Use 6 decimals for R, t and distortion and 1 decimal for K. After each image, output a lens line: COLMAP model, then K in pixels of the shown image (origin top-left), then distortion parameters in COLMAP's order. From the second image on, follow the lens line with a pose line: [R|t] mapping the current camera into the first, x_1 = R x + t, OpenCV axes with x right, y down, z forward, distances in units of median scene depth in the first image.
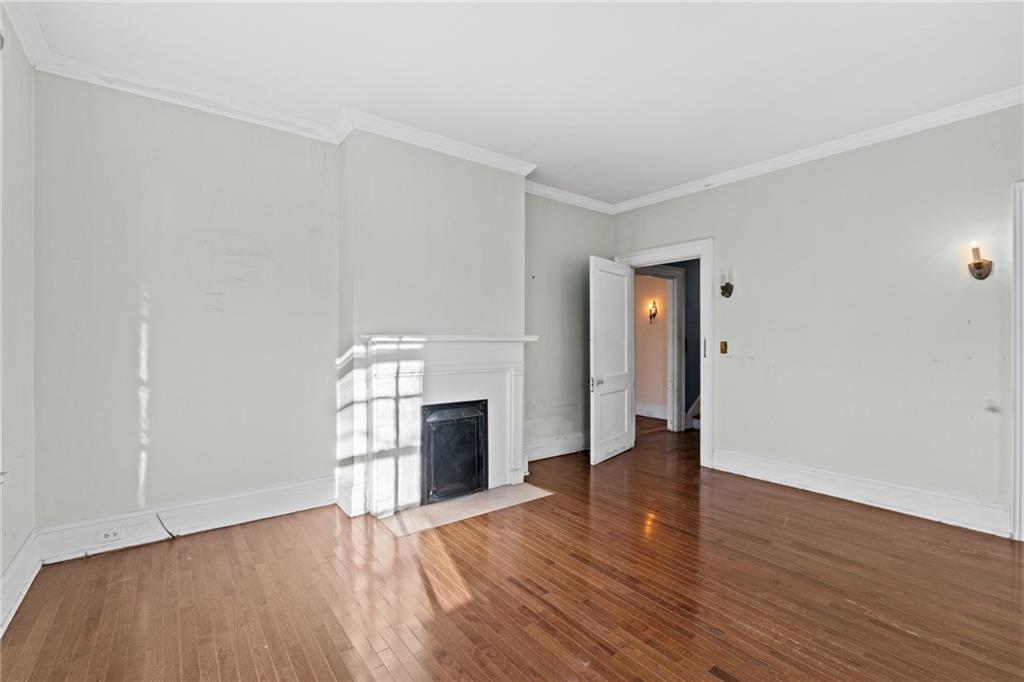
lens RADIAL K [[450.0, 0, 514.3], [0, 450.0, 339.5], [0, 0, 1]] dist [-0.011758, 0.003759]
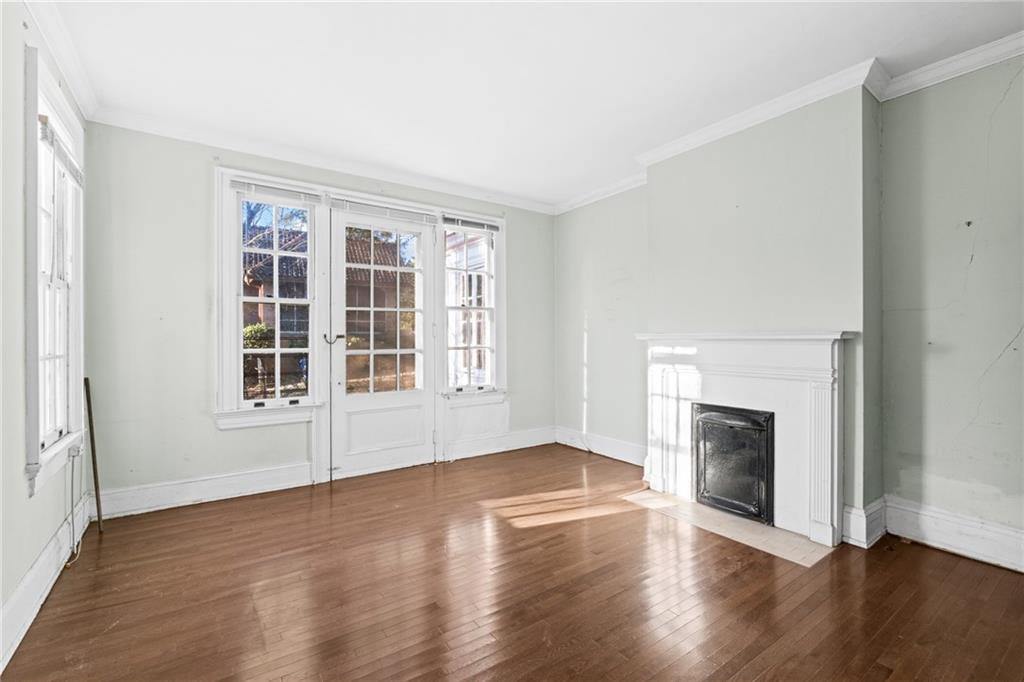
lens RADIAL K [[450.0, 0, 514.3], [0, 450.0, 339.5], [0, 0, 1]] dist [-0.011758, 0.003759]
pose [[-0.051947, -0.009710, -0.998603, 0.843562], [0.004710, 0.999939, -0.009968, 0.009494], [0.998639, -0.005221, -0.051898, 0.646239]]
